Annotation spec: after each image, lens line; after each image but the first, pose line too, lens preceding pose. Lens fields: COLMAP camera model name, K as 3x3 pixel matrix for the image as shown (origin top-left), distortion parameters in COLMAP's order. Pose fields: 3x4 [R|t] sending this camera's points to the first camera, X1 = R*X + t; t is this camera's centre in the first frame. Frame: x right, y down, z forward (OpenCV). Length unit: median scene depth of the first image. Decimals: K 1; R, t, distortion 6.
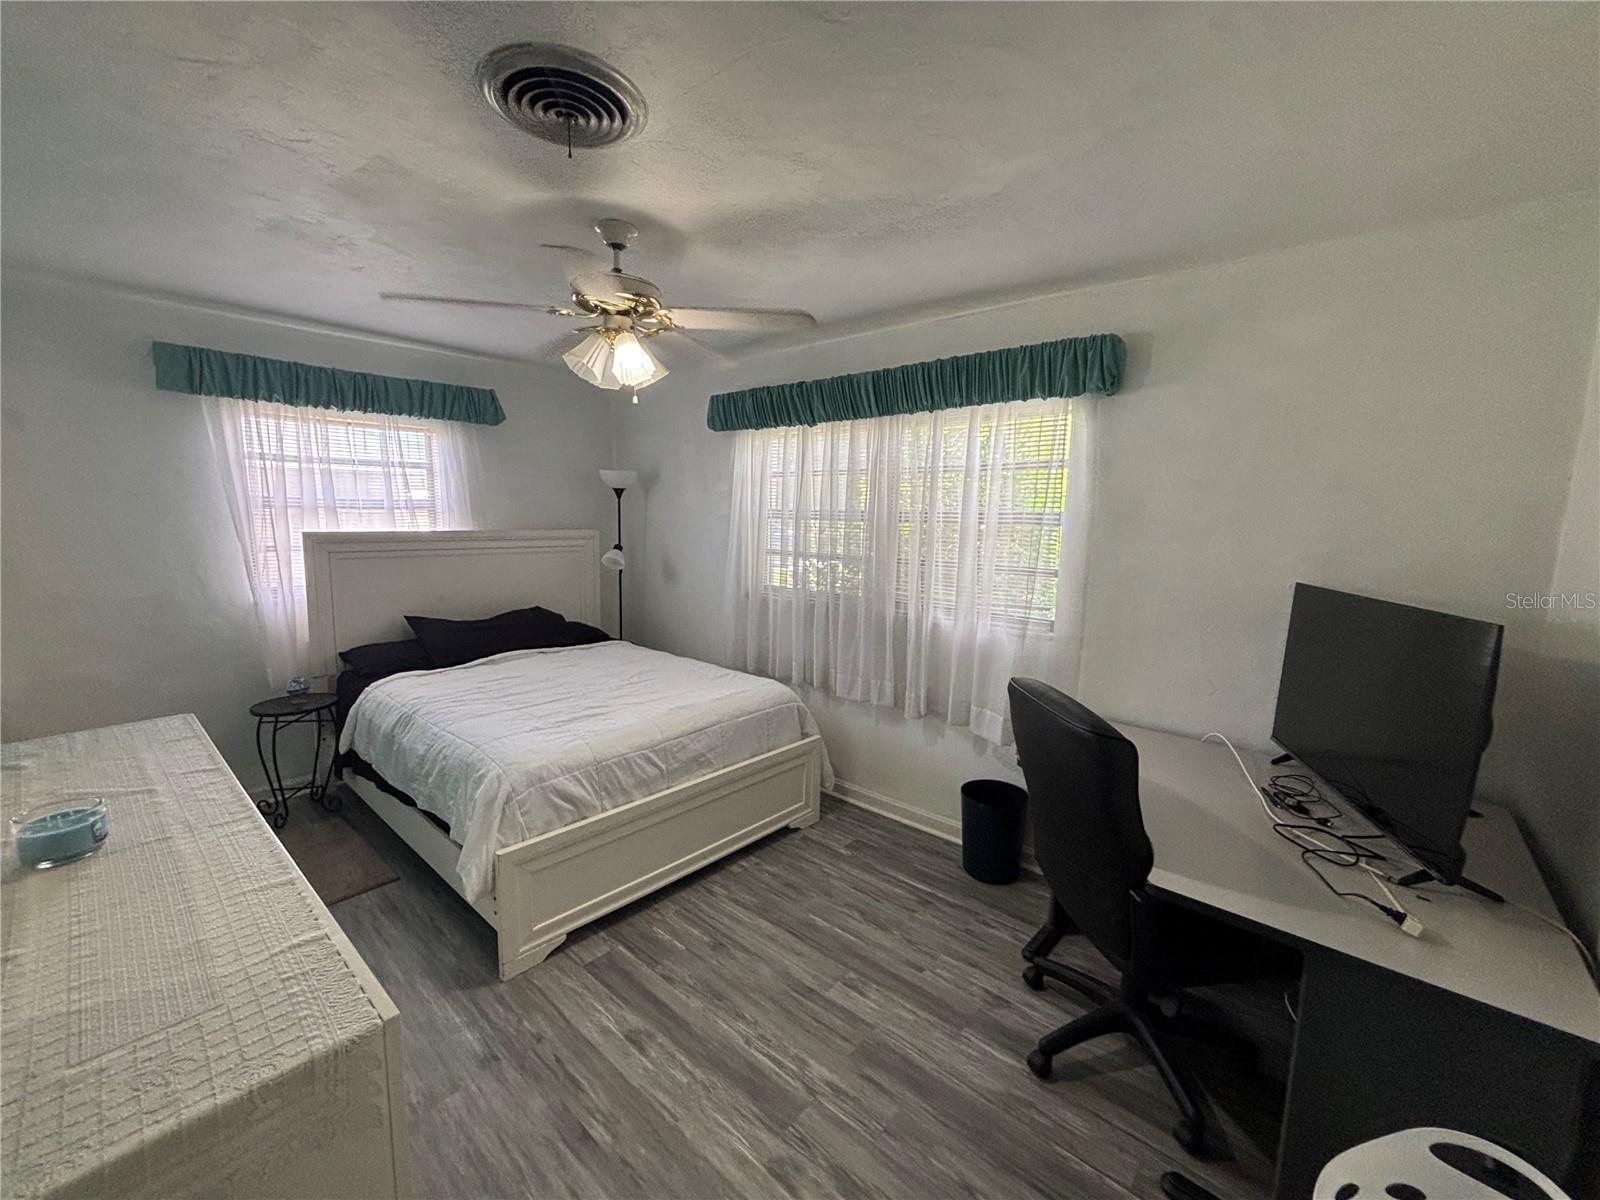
lens RADIAL K [[643.4, 0, 795.9], [0, 643.4, 601.6], [0, 0, 1]] dist [0.002223, 0.000260]
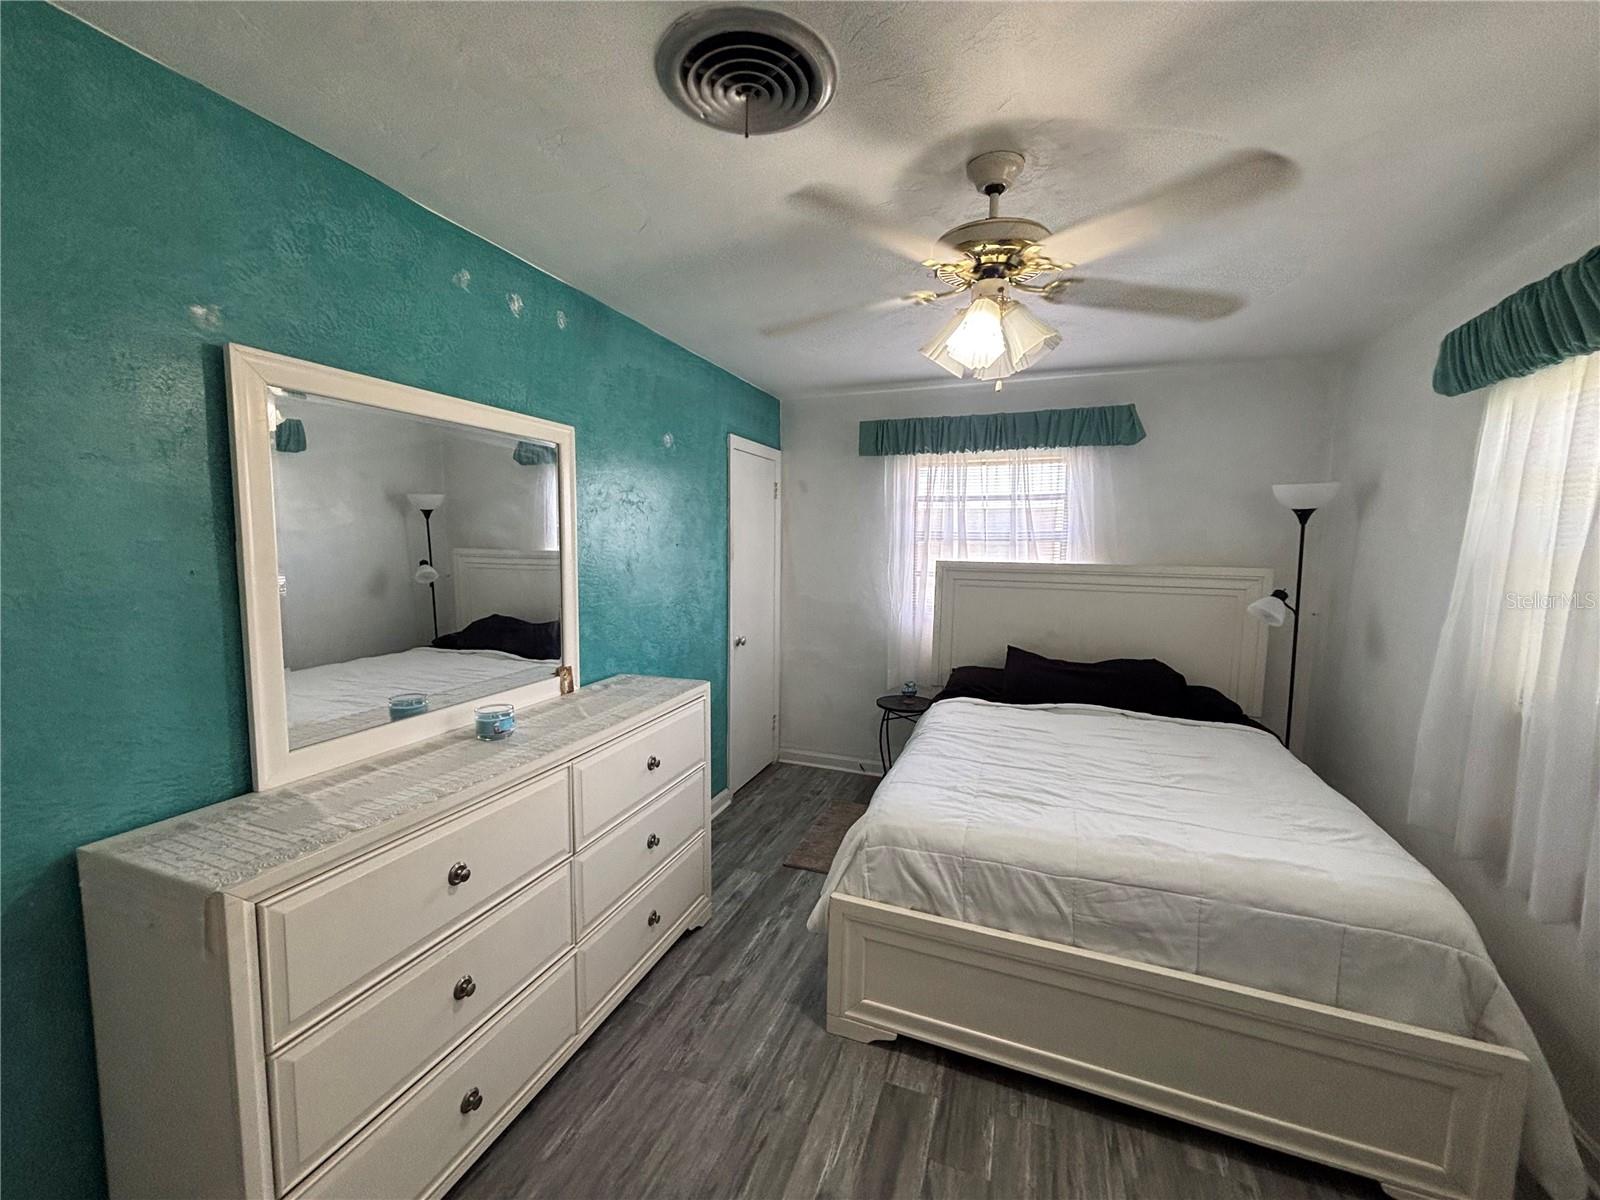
lens RADIAL K [[643.4, 0, 795.7], [0, 643.4, 598.3], [0, 0, 1]] dist [0.002223, 0.000260]
pose [[0.353207, 0.076724, -0.932394, 0.278514], [-0.130437, 0.990936, 0.032129, -0.051693], [0.926407, 0.110270, 0.360014, 0.408203]]
